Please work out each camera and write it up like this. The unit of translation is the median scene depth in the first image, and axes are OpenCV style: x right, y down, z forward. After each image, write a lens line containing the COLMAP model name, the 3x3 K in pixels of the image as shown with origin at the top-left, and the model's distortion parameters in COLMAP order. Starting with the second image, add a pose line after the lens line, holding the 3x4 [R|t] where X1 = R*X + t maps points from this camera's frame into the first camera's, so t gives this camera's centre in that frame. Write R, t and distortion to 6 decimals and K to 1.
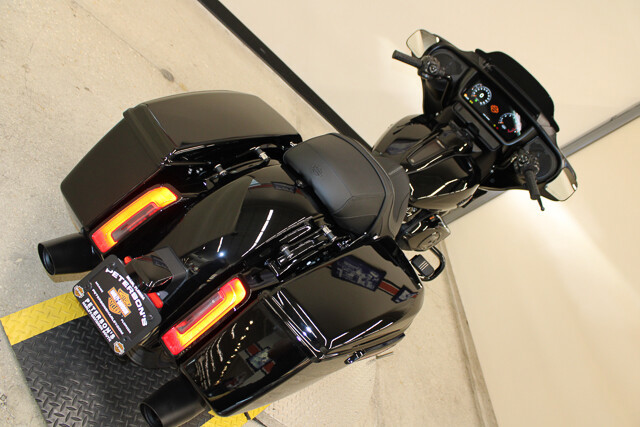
lens RADIAL K [[526.4, 0, 320.6], [0, 526.4, 212.7], [0, 0, 1]] dist [-0.142678, 0.098902]
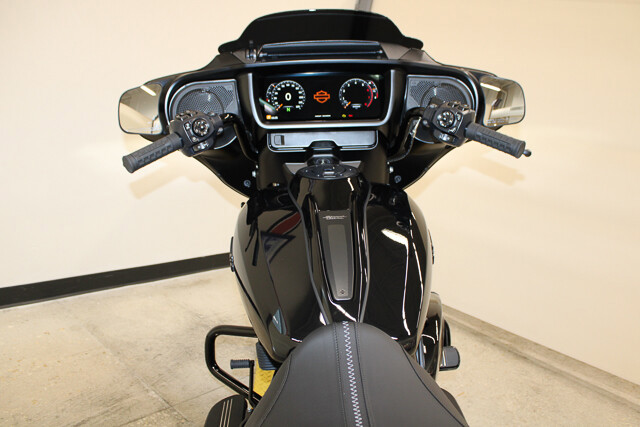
lens RADIAL K [[526.4, 0, 317.3], [0, 526.4, 213.2], [0, 0, 1]] dist [-0.142678, 0.098902]
pose [[0.575528, -0.755765, 0.312390, 0.054920], [0.766141, 0.631889, 0.117238, -0.188062], [-0.286000, 0.171861, 0.942692, 0.471334]]
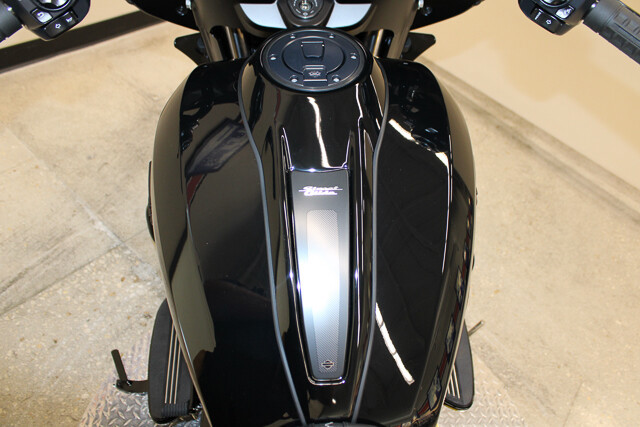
lens RADIAL K [[526.4, 0, 319.7], [0, 526.4, 211.3], [0, 0, 1]] dist [-0.142678, 0.098902]
pose [[0.599057, -0.789369, -0.134265, 0.228264], [0.735391, 0.476067, 0.482244, -0.237810], [-0.316749, -0.387629, 0.865687, 0.673781]]
